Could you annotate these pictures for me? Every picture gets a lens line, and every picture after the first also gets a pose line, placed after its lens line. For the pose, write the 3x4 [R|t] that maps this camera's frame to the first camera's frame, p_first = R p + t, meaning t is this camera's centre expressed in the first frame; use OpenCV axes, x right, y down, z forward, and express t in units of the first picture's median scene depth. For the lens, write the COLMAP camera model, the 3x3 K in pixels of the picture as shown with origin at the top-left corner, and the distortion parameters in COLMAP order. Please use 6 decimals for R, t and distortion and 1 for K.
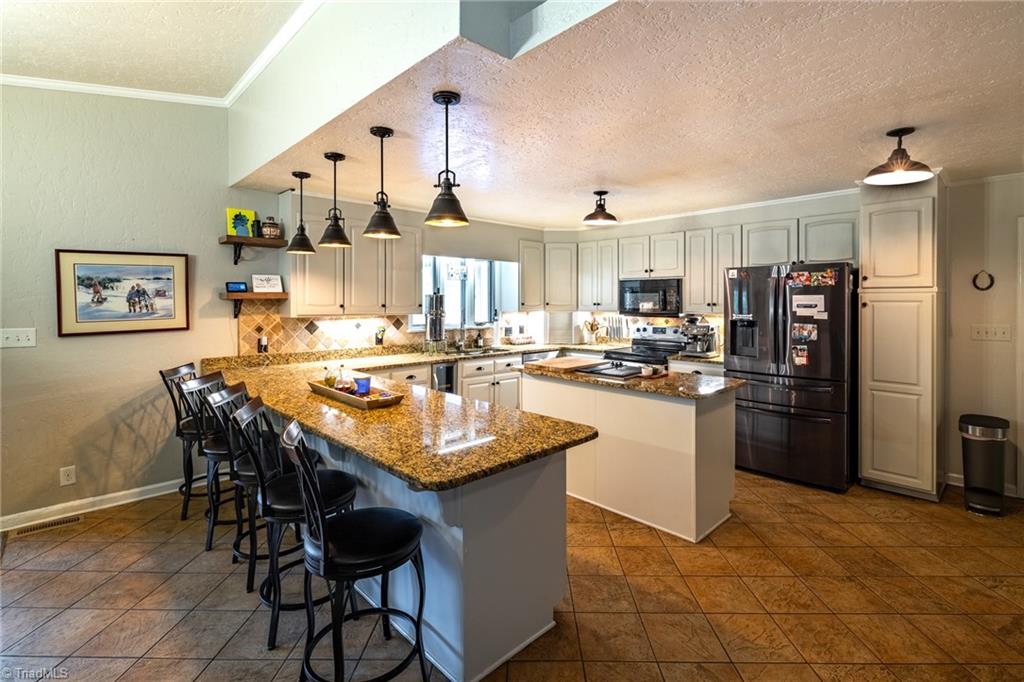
lens RADIAL K [[470.7, 0, 511.3], [0, 470.7, 304.0], [0, 0, 1]] dist [0.000440, -0.000044]
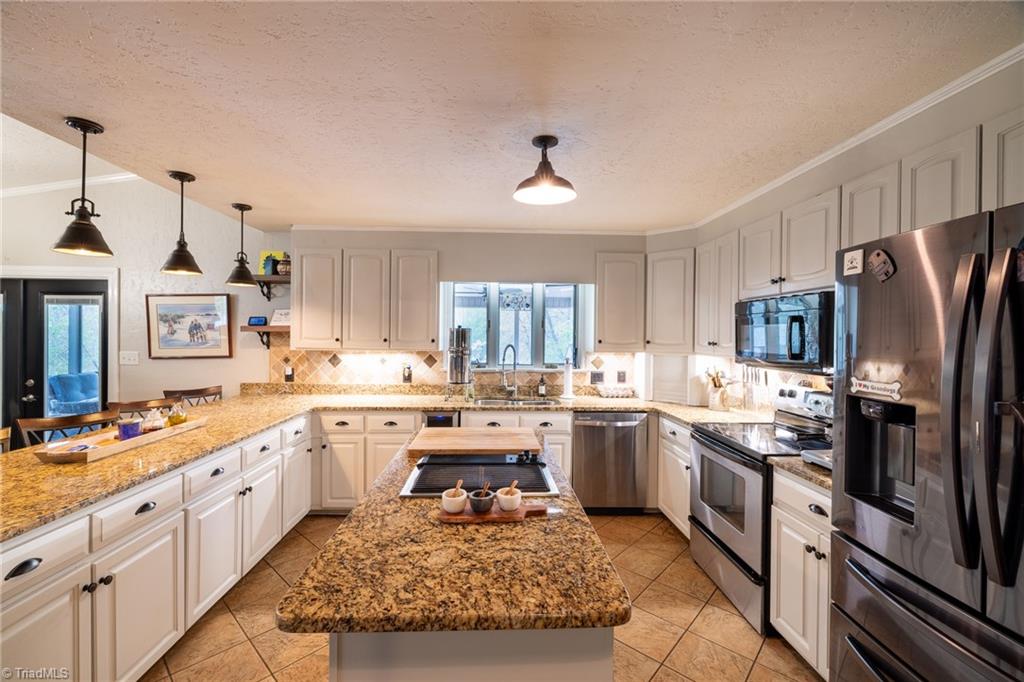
lens RADIAL K [[426.4, 0, 509.2], [0, 426.4, 339.8], [0, 0, 1]] dist [-0.000483, -0.000377]
pose [[0.749360, 0.013523, -0.662025, 0.536198], [-0.014709, 0.999885, 0.003775, -0.004402], [0.662000, 0.006909, 0.749472, 0.646790]]
